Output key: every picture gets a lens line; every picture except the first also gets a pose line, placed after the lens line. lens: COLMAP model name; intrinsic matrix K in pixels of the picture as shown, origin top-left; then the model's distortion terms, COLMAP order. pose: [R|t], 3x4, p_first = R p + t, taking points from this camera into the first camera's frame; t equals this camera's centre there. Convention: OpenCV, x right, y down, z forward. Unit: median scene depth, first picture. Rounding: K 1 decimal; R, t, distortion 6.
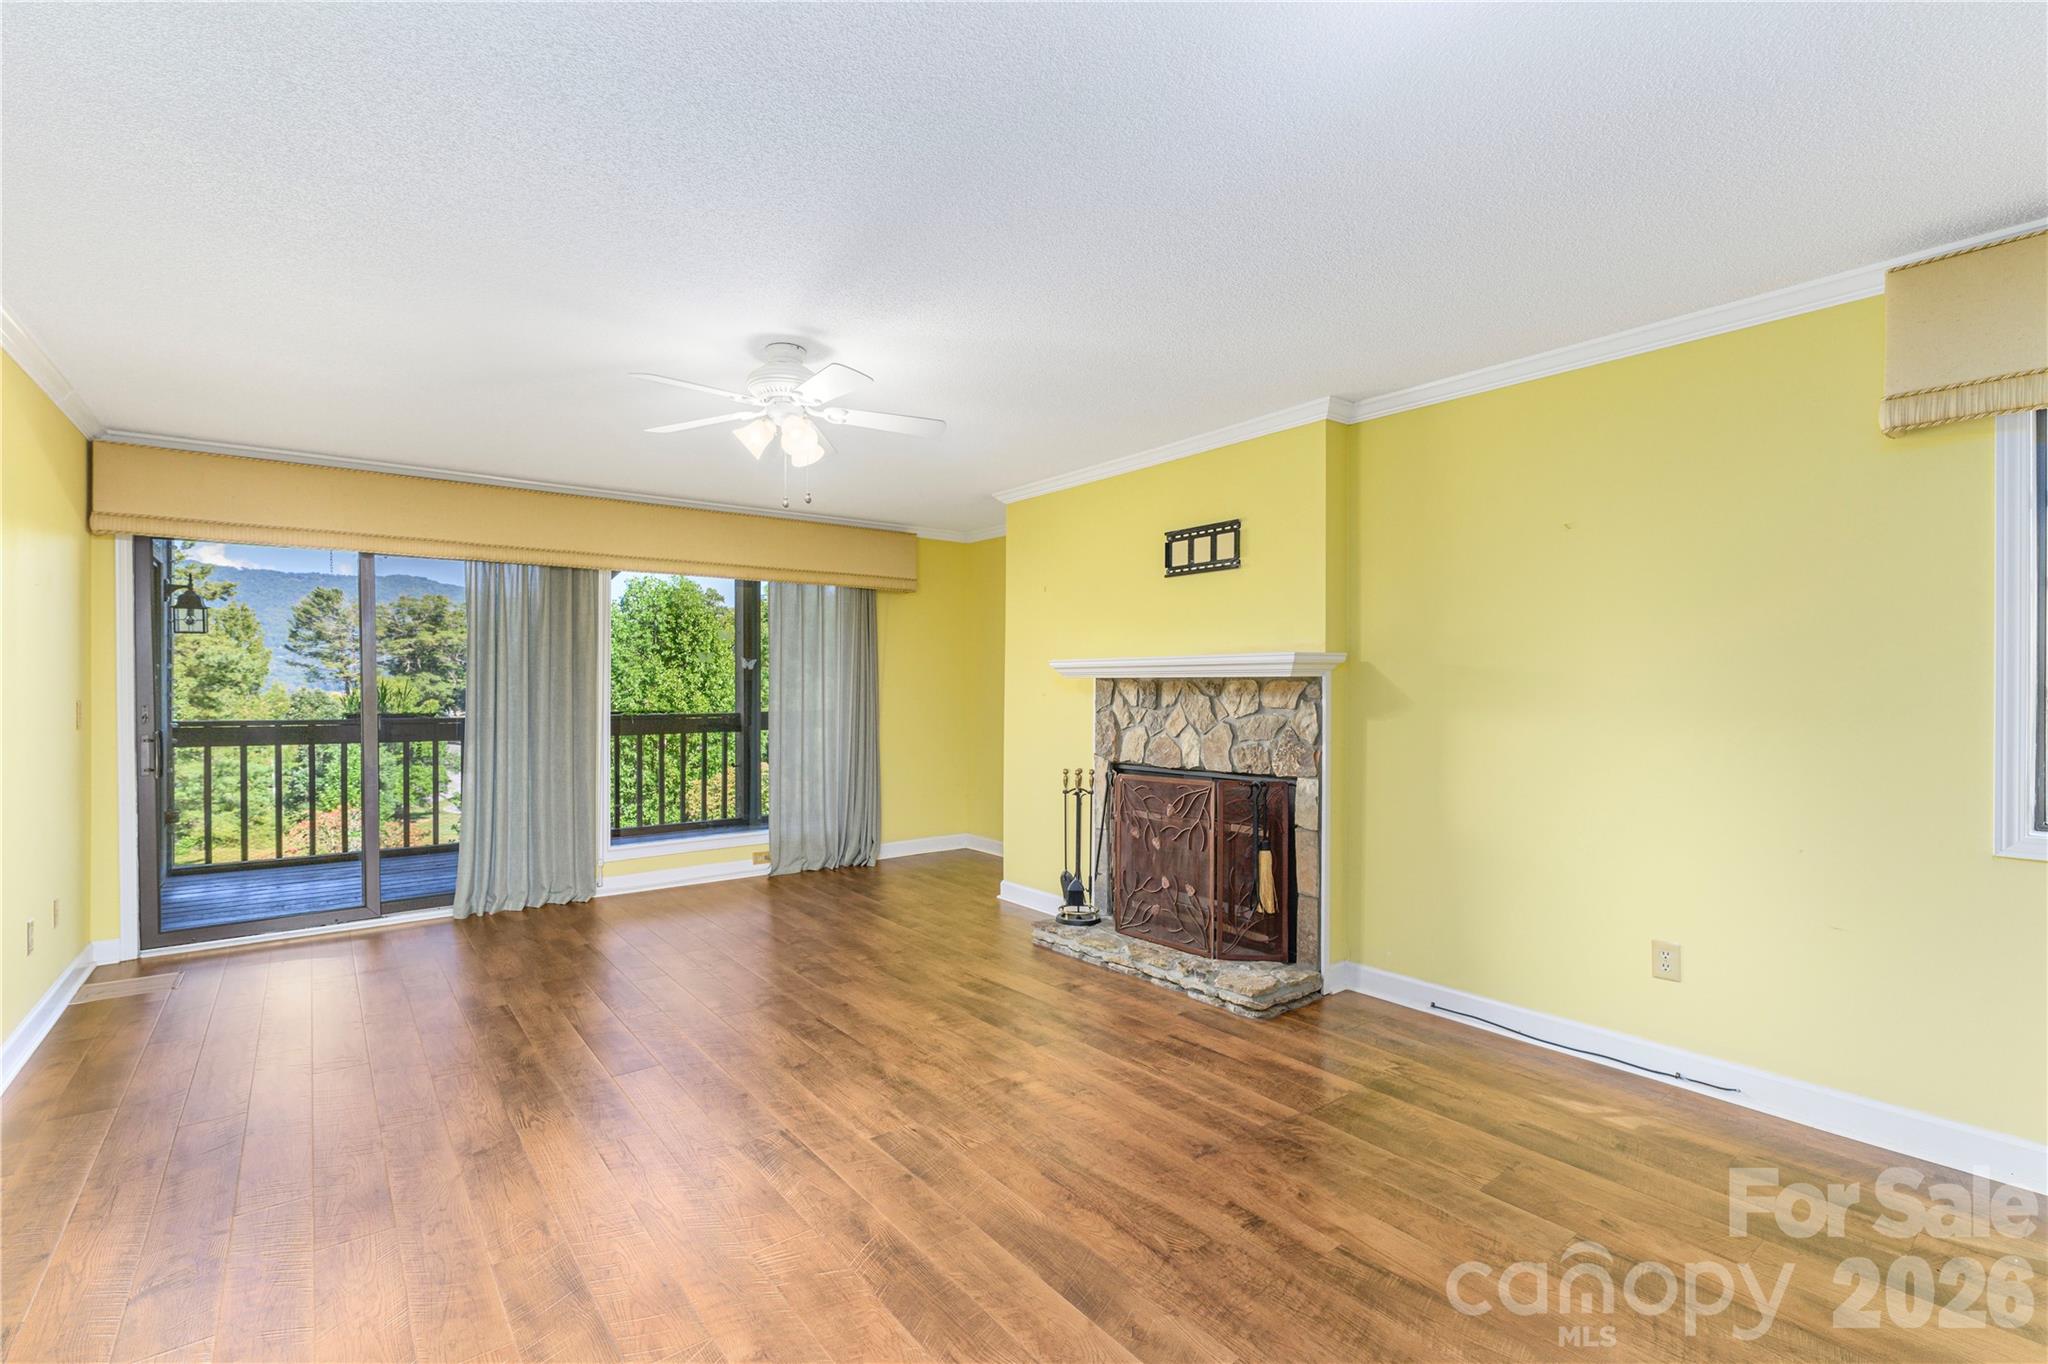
lens RADIAL K [[905.8, 0, 1013.7], [0, 905.8, 689.2], [0, 0, 1]] dist [0.001899, 0.000542]
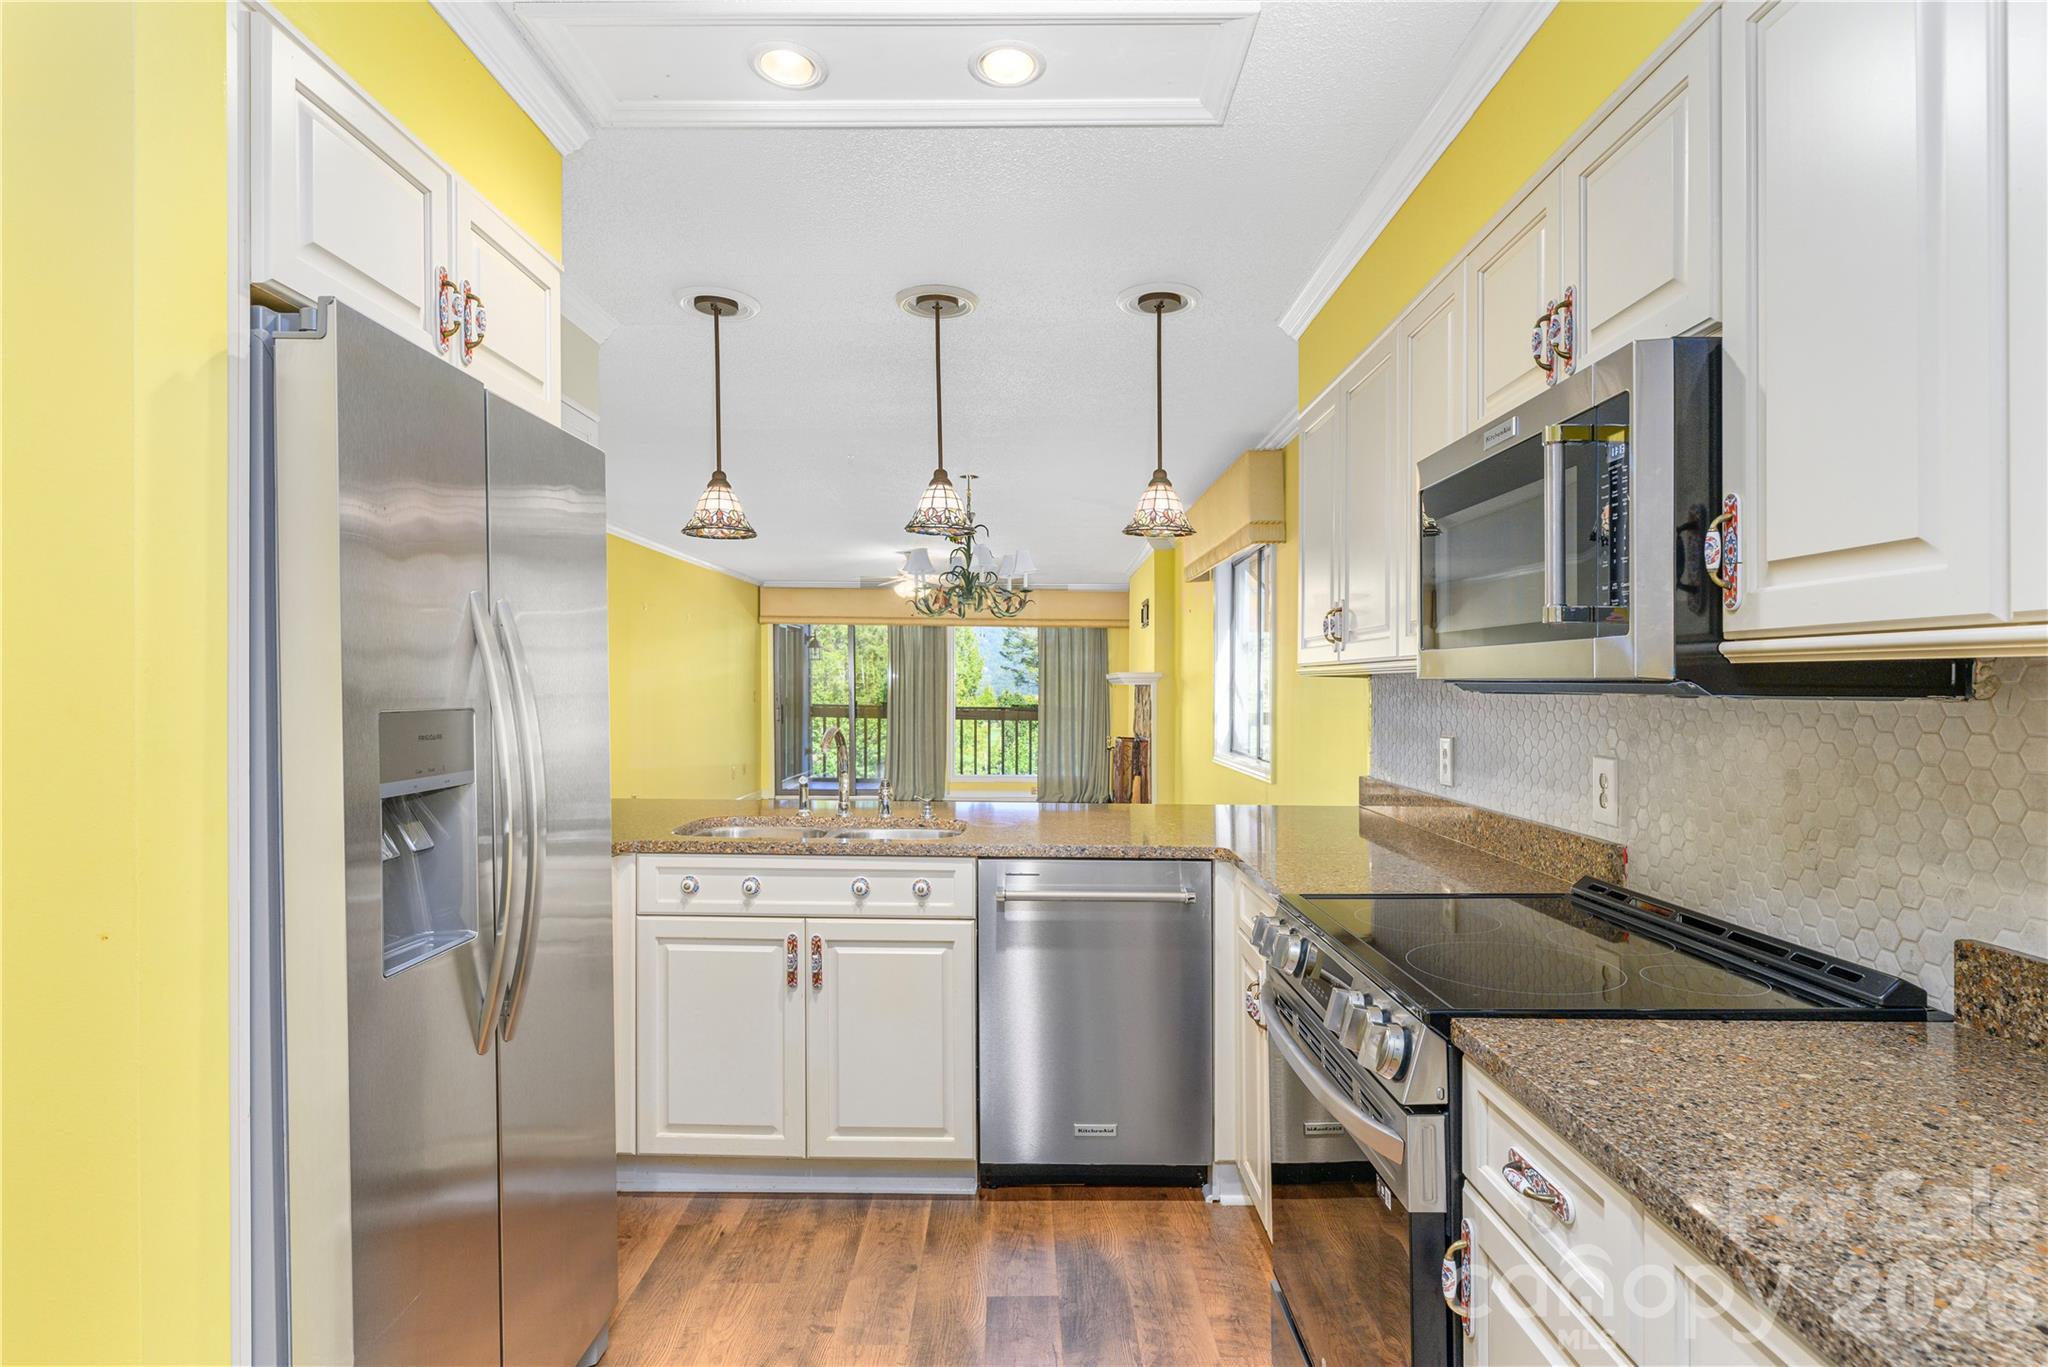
lens RADIAL K [[1123.3, 0, 1010.5], [0, 1123.3, 715.8], [0, 0, 1]] dist [0.003348, -0.002123]
pose [[0.770933, 0.024225, -0.636456, 0.995877], [-0.013987, 0.999679, 0.021107, 0.003587], [0.636763, -0.007370, 0.771024, -0.635441]]
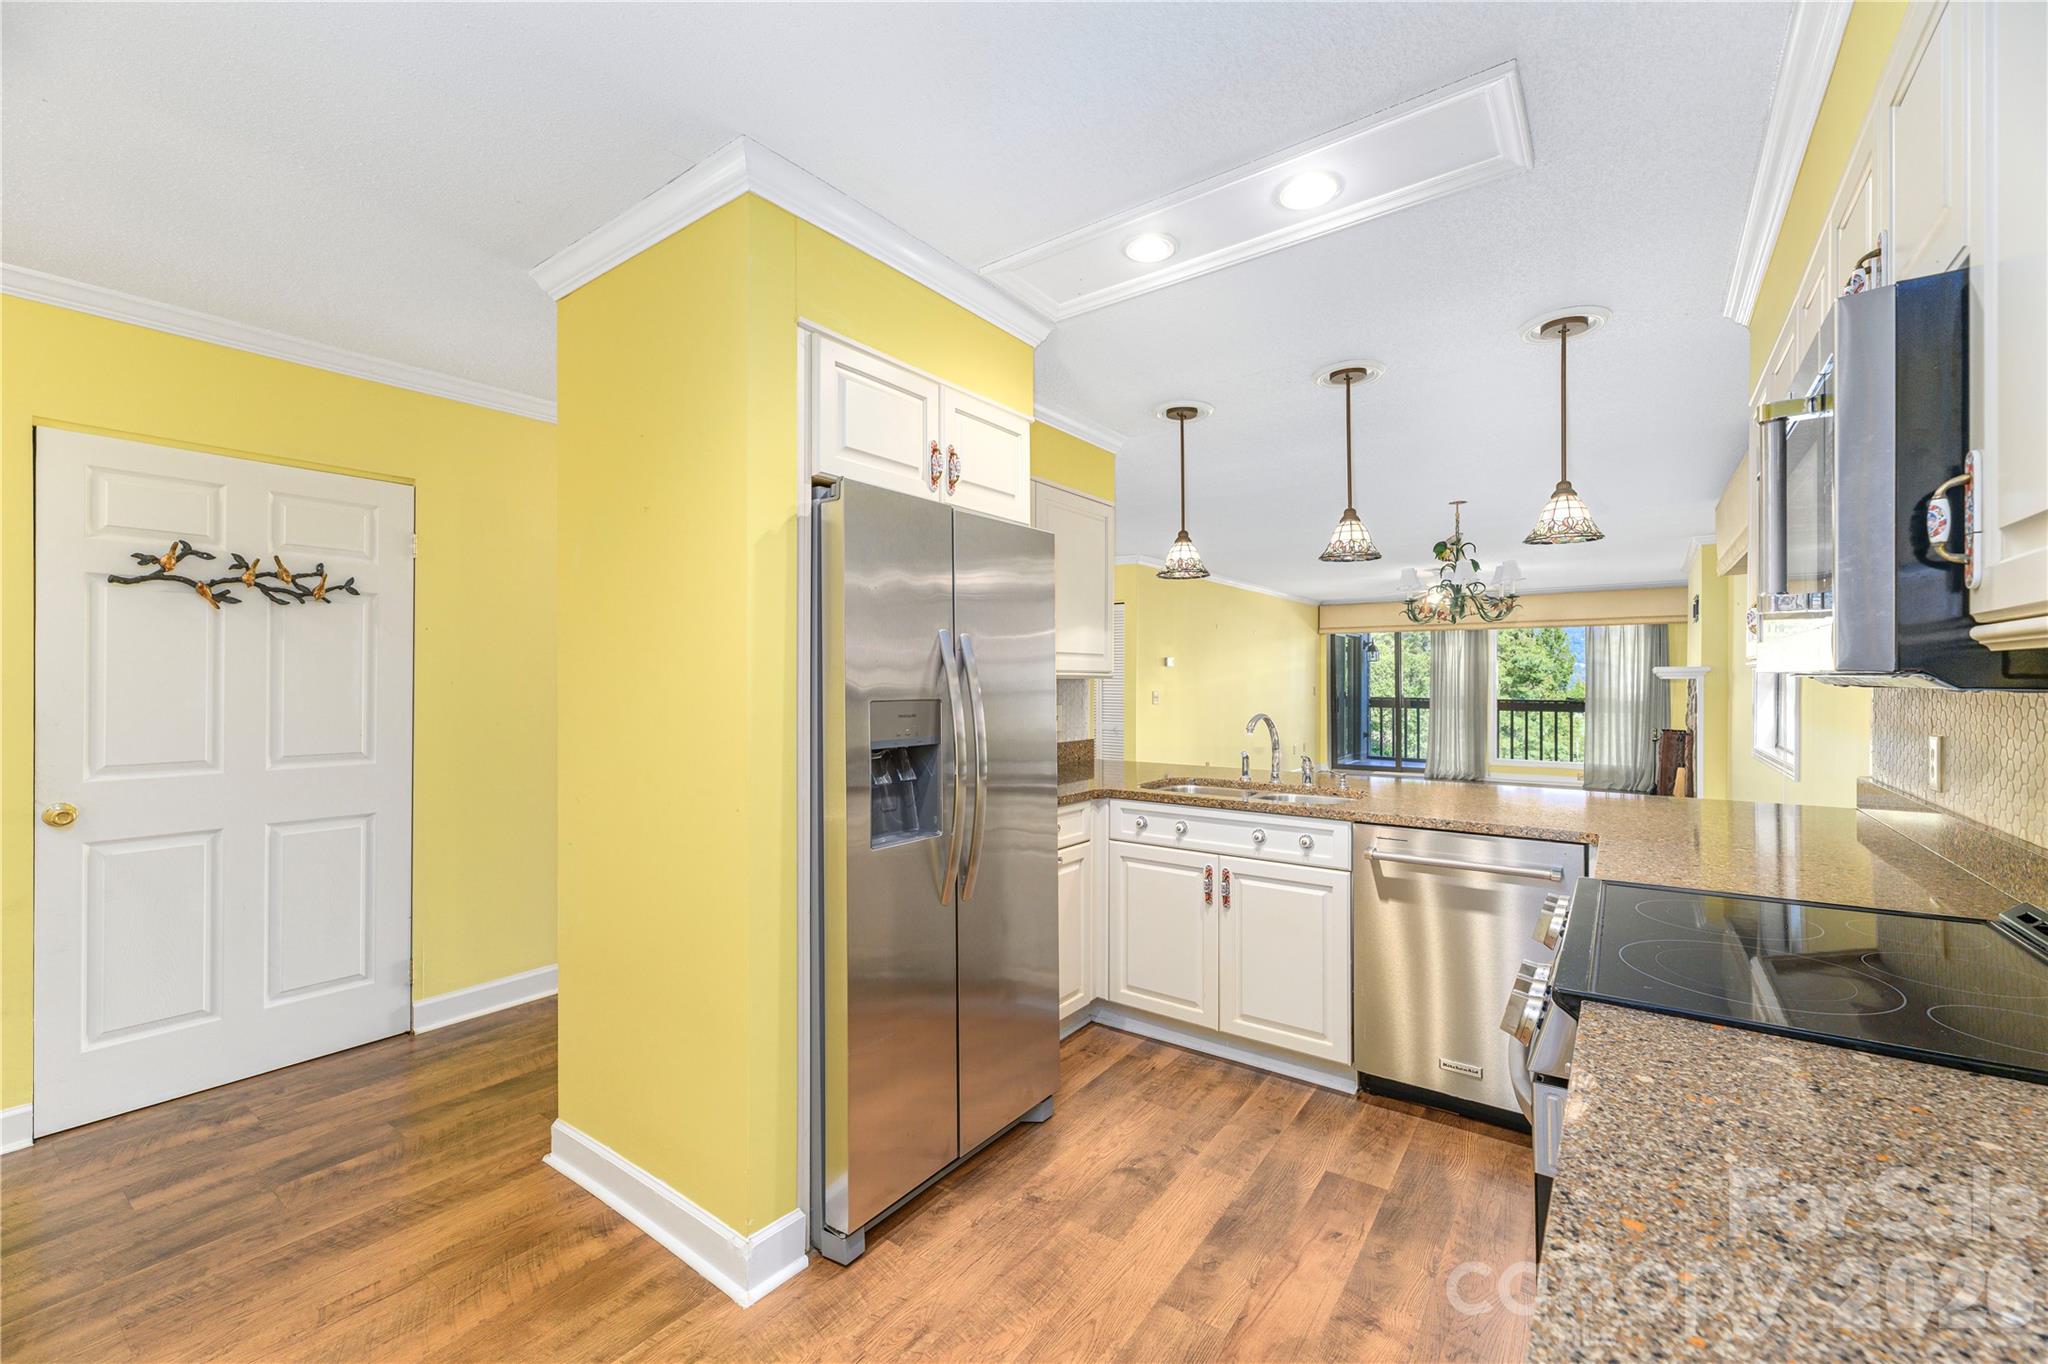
lens RADIAL K [[834.8, 0, 983.8], [0, 834.8, 706.9], [0, 0, 1]] dist [0.003056, -0.000374]
pose [[0.231468, 0.030389, -0.972368, 1.063673], [-0.006695, 0.999538, 0.029644, 0.002106], [0.972820, -0.000352, 0.231564, -0.565358]]
